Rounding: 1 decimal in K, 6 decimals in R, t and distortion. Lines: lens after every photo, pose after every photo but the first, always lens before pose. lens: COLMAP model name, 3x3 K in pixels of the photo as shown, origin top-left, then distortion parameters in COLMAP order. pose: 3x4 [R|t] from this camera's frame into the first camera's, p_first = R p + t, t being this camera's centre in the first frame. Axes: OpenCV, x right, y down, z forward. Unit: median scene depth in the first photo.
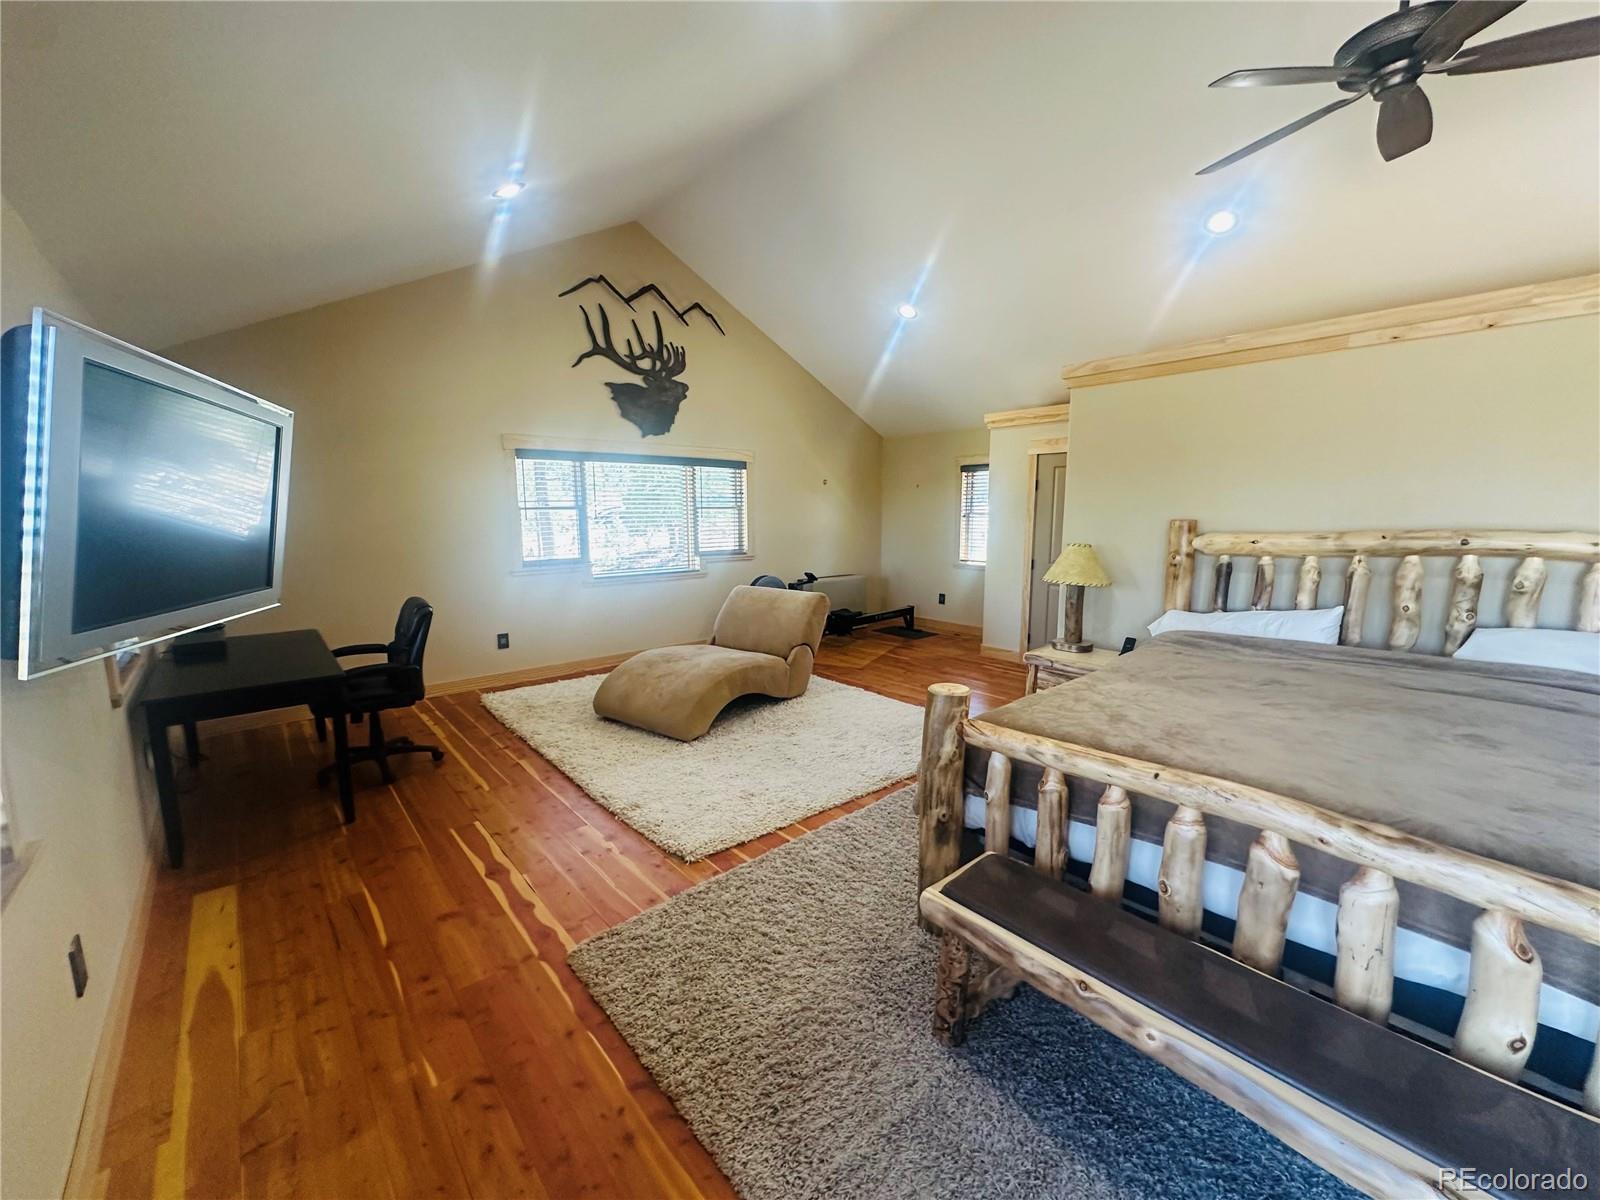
lens RADIAL K [[636.9, 0, 800.0], [0, 636.9, 600.0], [0, 0, 1]] dist [-0.043253, 0.037406]
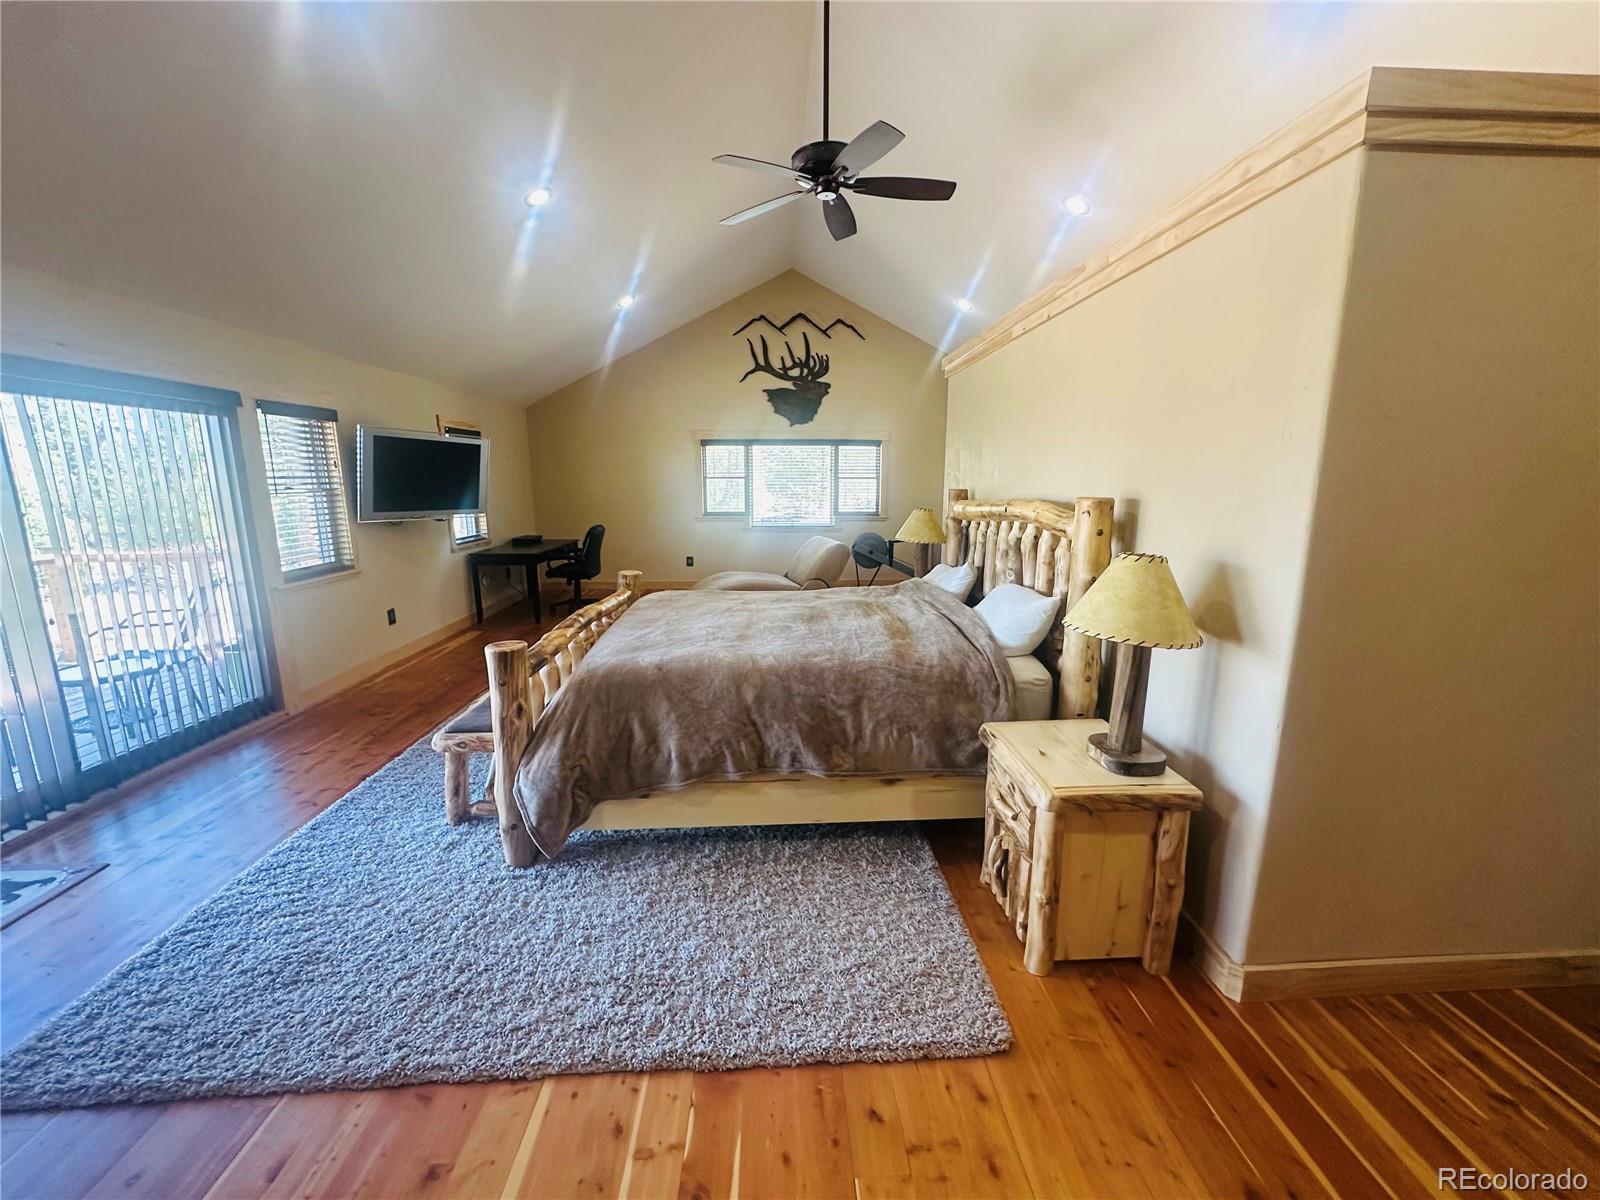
lens RADIAL K [[636.9, 0, 800.0], [0, 636.9, 600.0], [0, 0, 1]] dist [-0.043253, 0.037406]
pose [[0.771813, 0.125940, -0.623252, 0.688745], [-0.092208, 0.991996, 0.086264, -0.002366], [0.629128, -0.009111, 0.777248, -0.068971]]
